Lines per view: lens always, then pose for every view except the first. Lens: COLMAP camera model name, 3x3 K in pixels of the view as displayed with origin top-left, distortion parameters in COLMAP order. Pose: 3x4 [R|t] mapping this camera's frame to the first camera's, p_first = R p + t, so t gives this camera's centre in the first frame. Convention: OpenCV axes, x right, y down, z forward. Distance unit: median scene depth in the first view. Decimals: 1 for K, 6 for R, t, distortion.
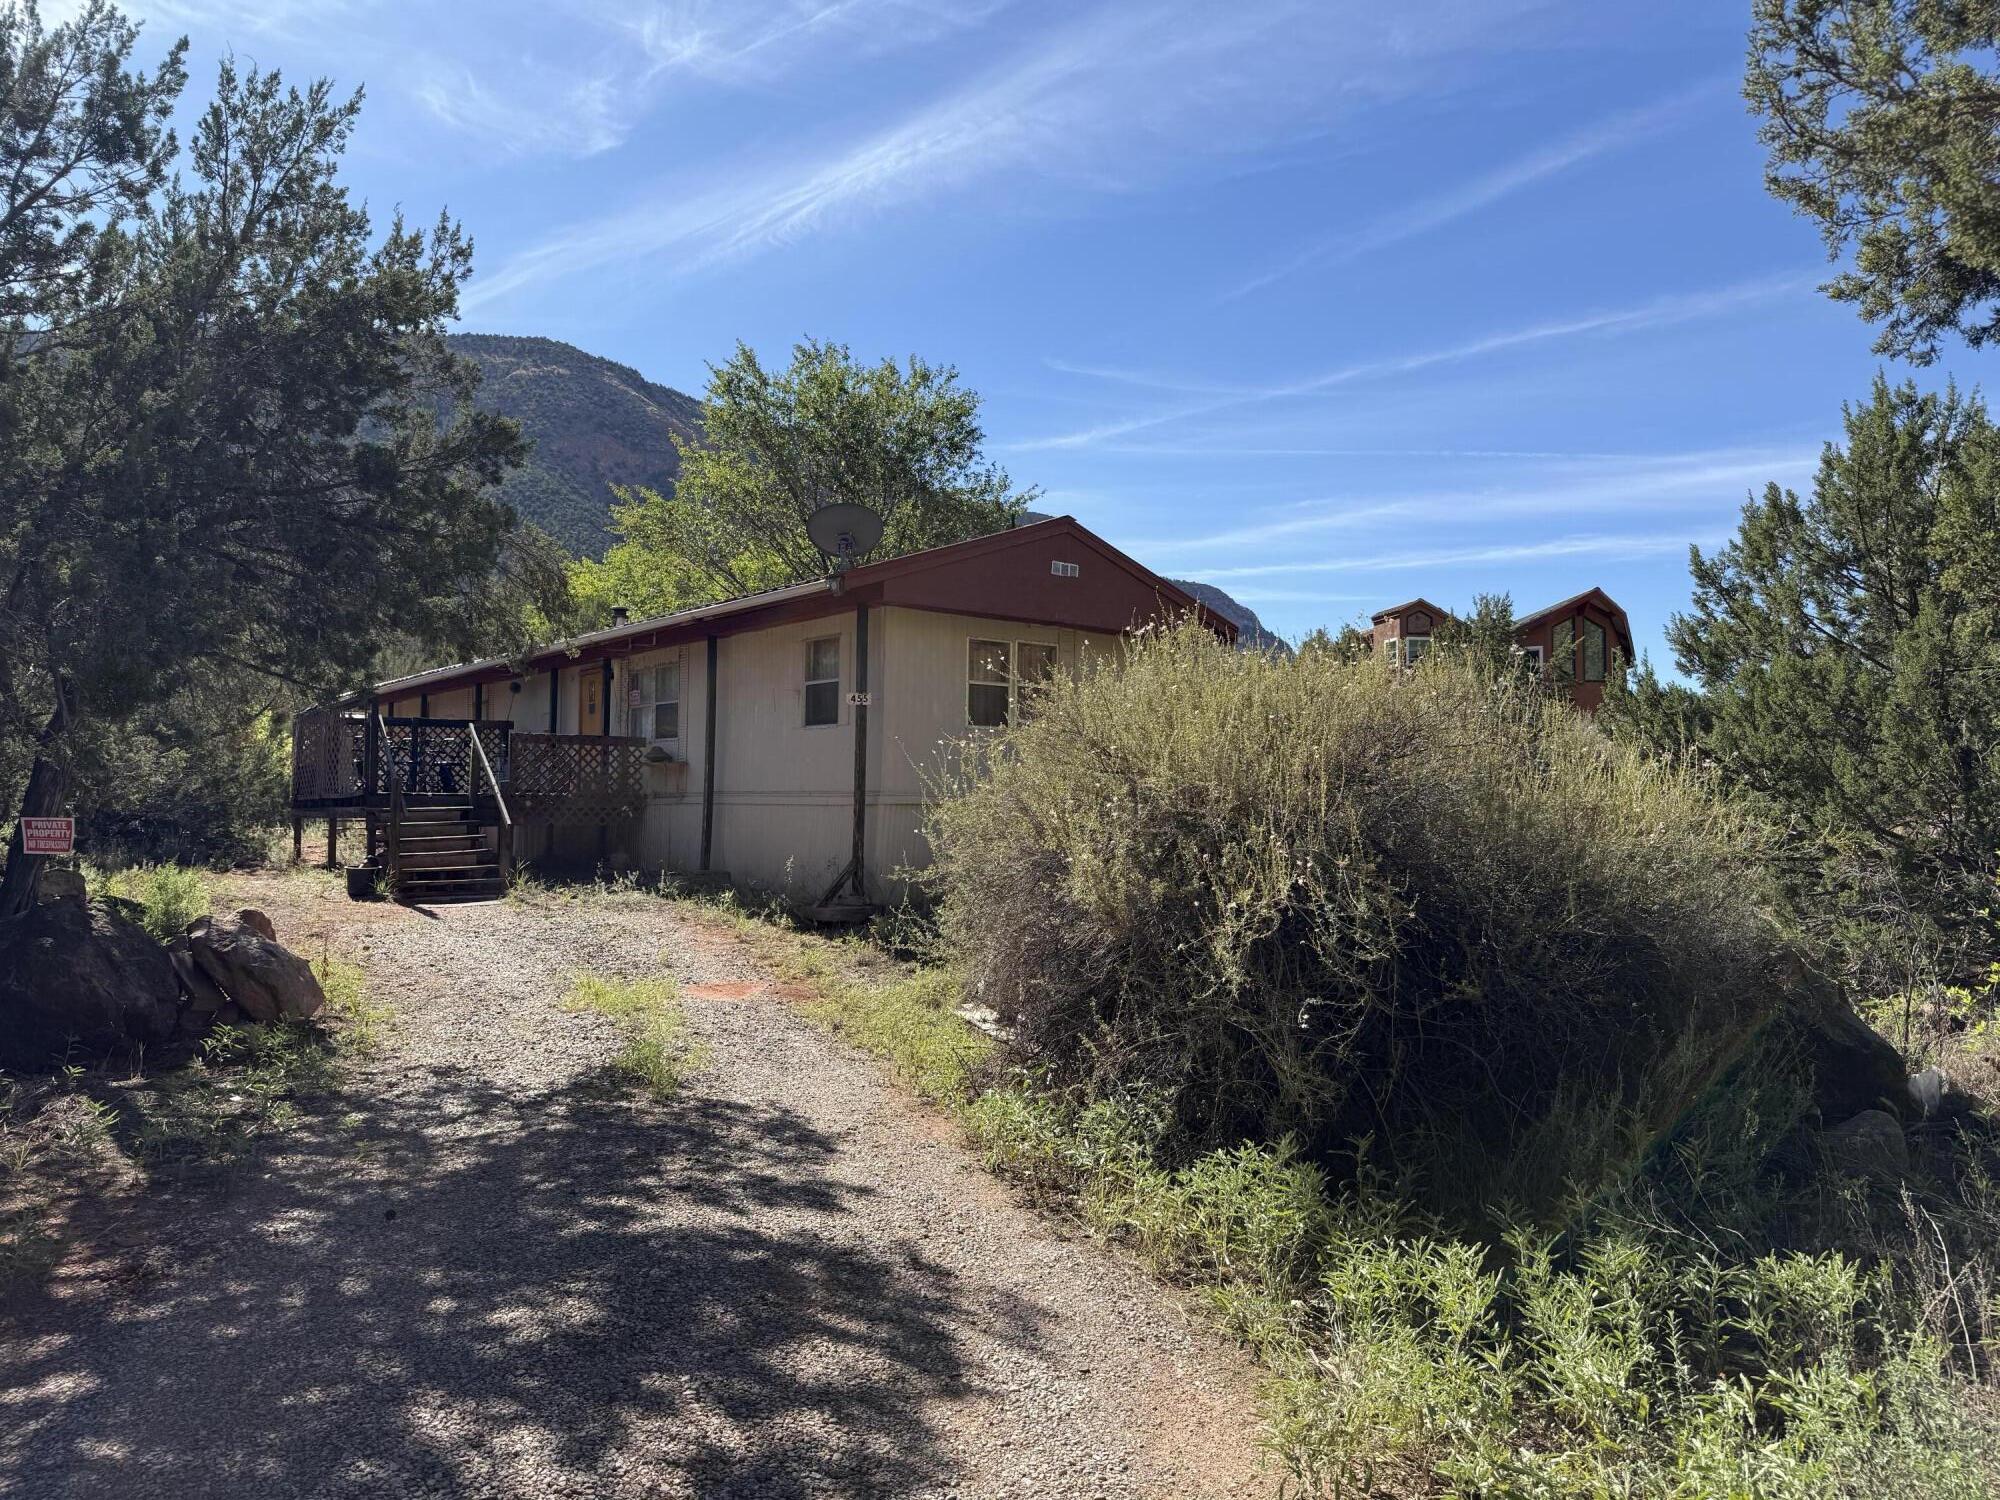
lens RADIAL K [[1363.3, 0, 1019.6], [0, 1363.3, 741.9], [0, 0, 1]] dist [0.045528, -0.059973]
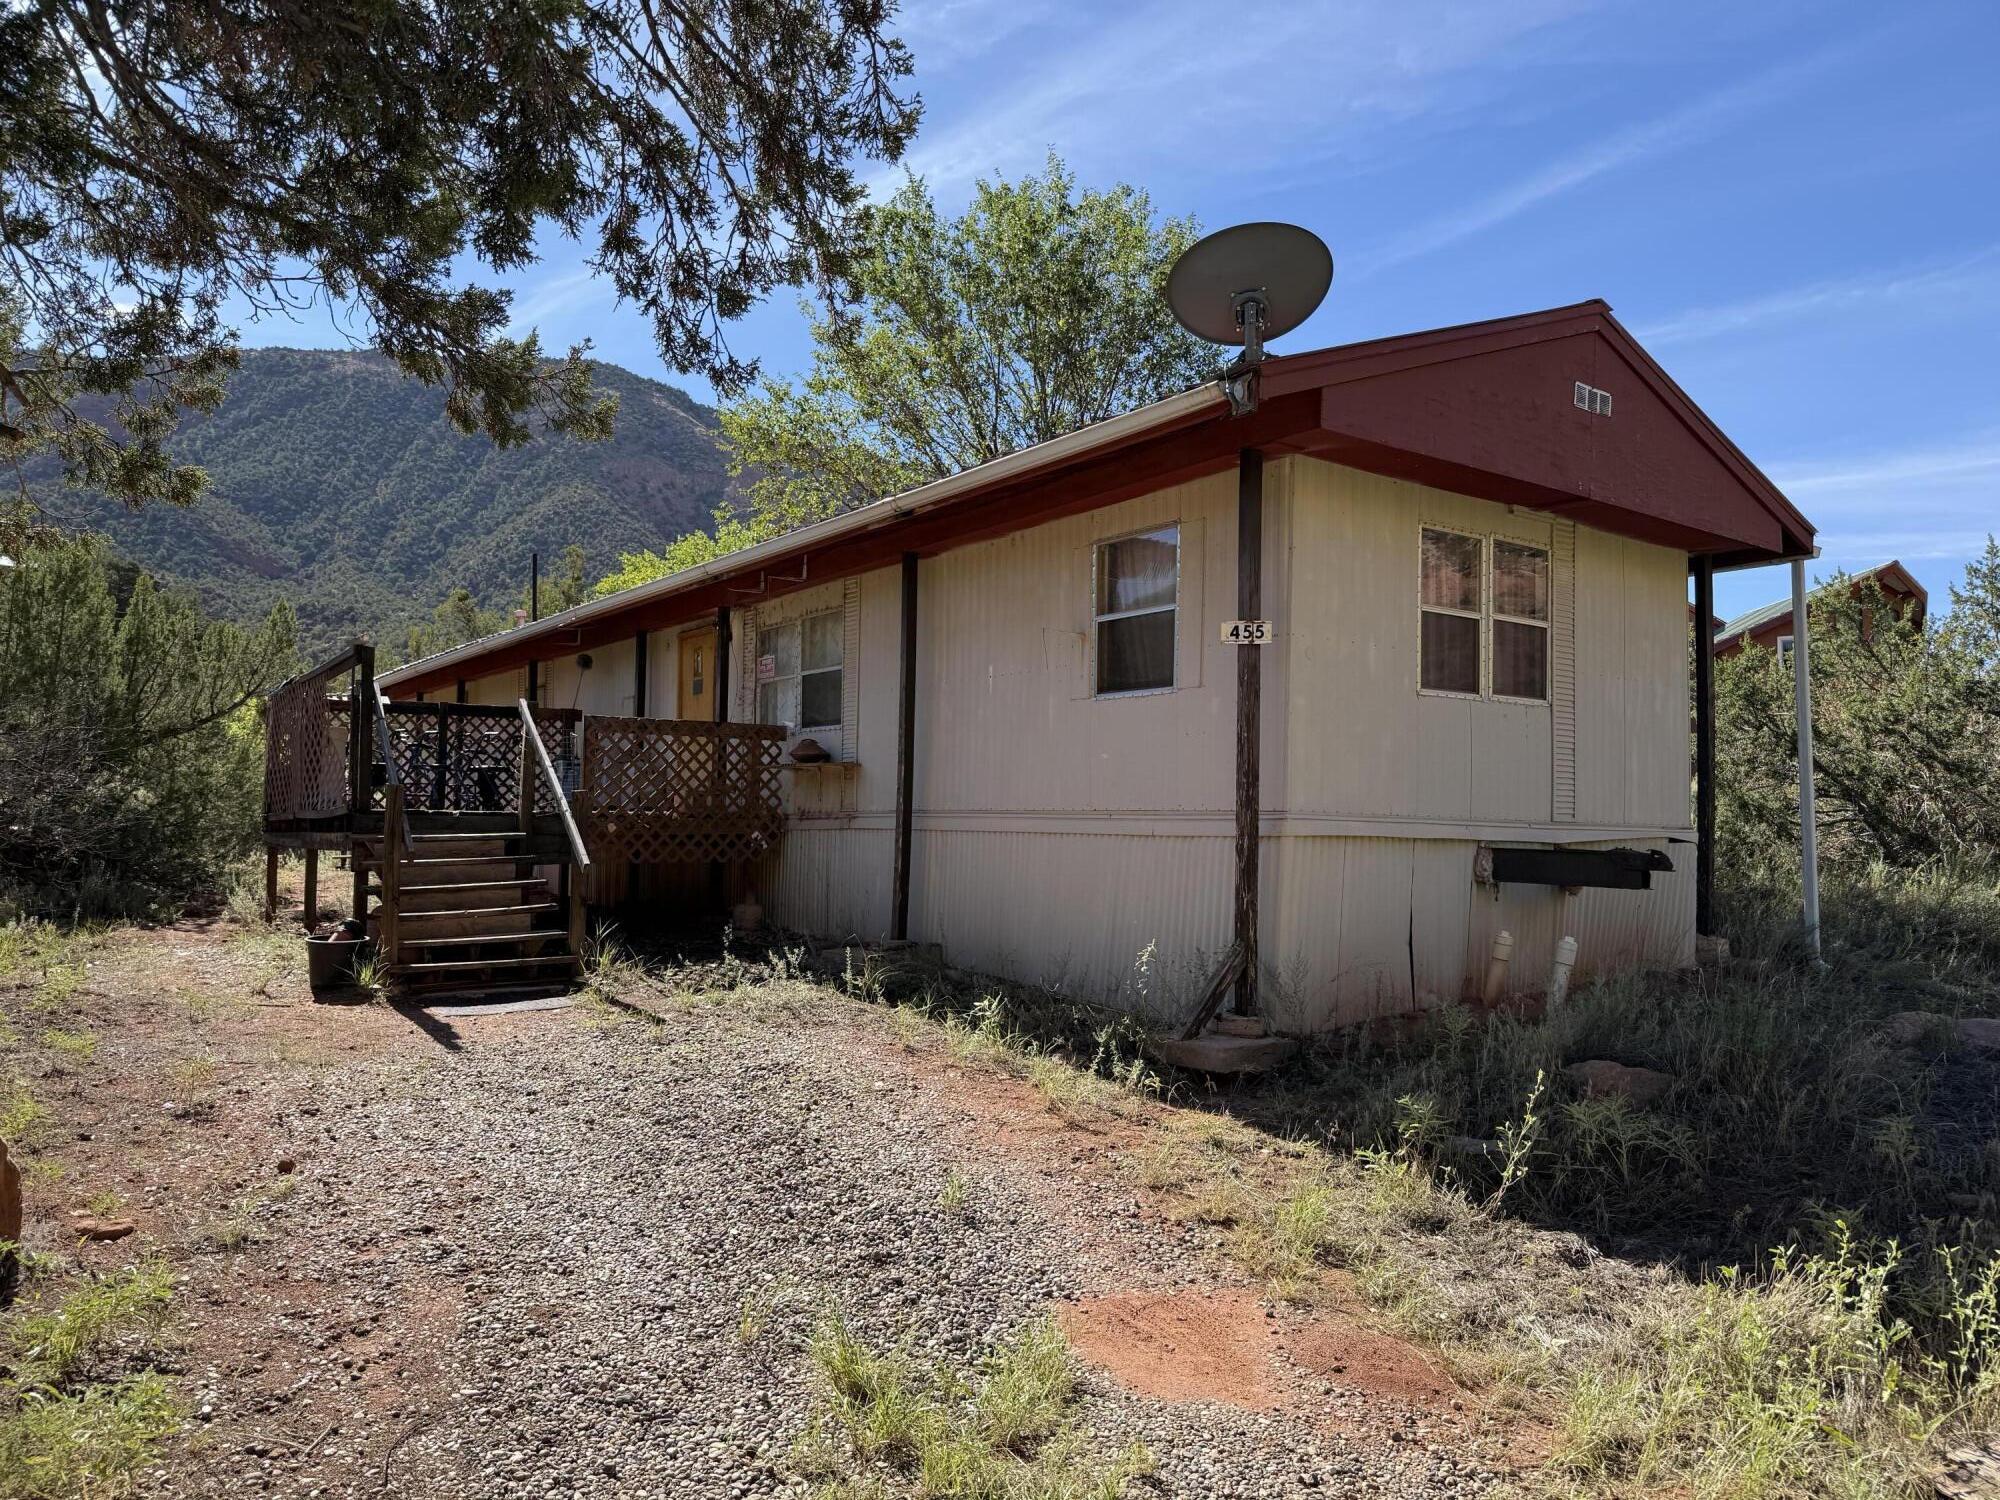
lens RADIAL K [[1363.3, 0, 996.3], [0, 1363.3, 765.4], [0, 0, 1]] dist [0.045528, -0.059973]
pose [[0.998840, 0.002162, -0.048109, -0.156043], [-0.002020, 0.999993, 0.002998, 0.014476], [0.048115, -0.002897, 0.998838, 0.391860]]
